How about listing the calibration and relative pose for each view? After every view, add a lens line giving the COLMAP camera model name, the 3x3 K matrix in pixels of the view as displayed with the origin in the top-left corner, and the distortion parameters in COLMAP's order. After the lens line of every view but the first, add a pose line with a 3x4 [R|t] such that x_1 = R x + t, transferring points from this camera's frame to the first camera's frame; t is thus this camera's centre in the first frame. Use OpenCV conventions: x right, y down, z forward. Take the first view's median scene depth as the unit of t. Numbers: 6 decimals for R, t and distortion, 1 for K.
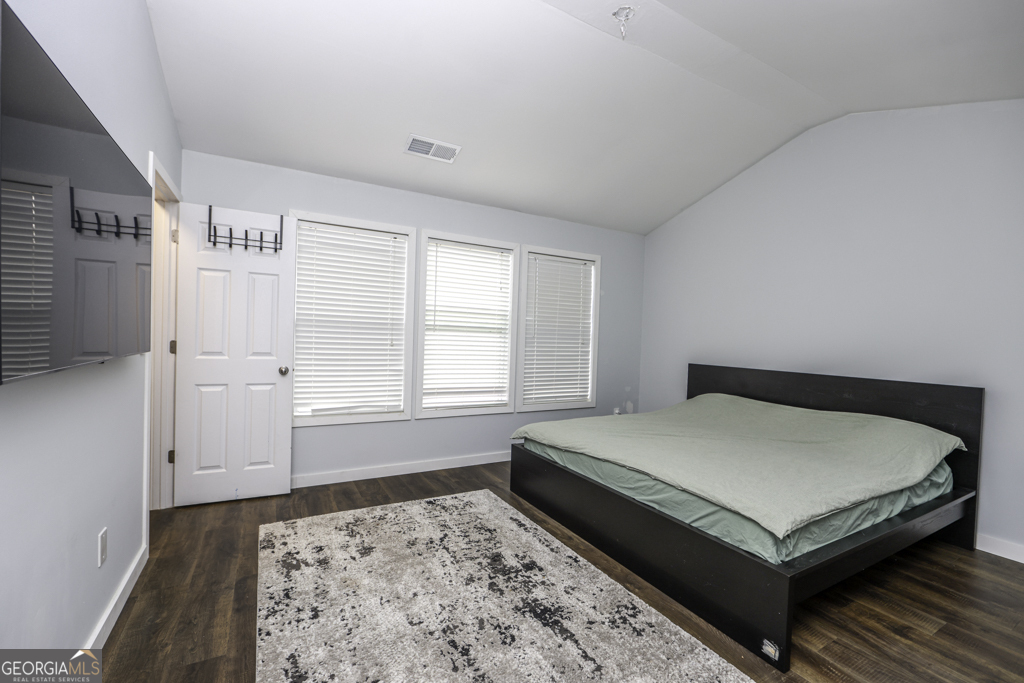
lens RADIAL K [[444.4, 0, 517.7], [0, 444.4, 343.2], [0, 0, 1]] dist [0.002747, -0.000087]
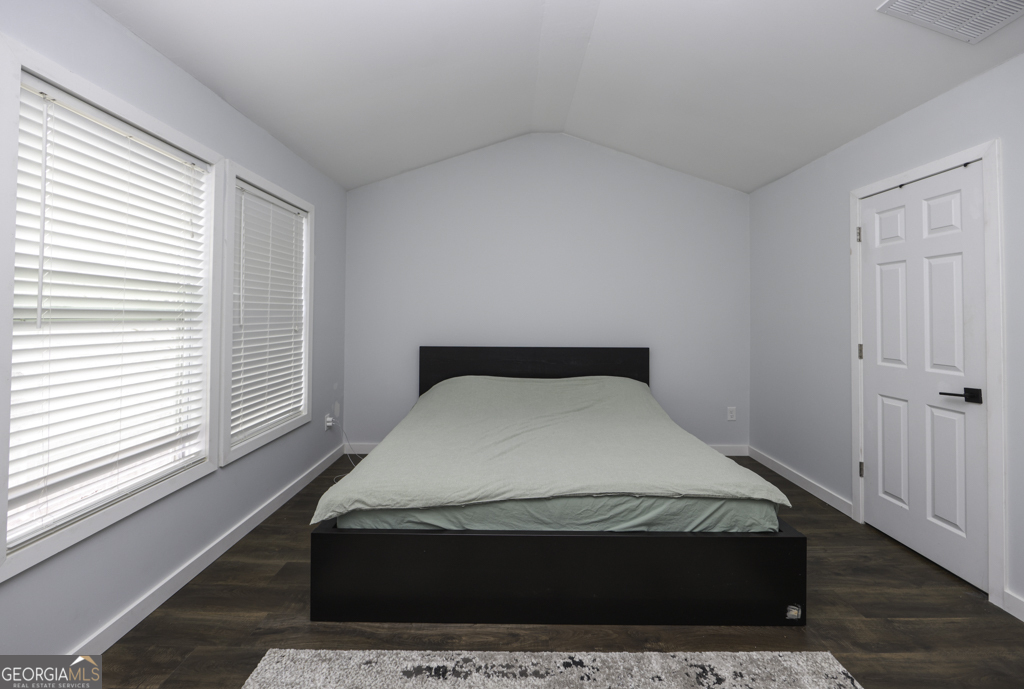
lens RADIAL K [[422.1, 0, 546.0], [0, 422.1, 304.1], [0, 0, 1]] dist [-0.010808, 0.000337]
pose [[0.493796, -0.004248, 0.869568, -0.366821], [0.023616, 0.999685, -0.008527, -0.042691], [-0.869257, 0.024746, 0.493740, 0.593374]]
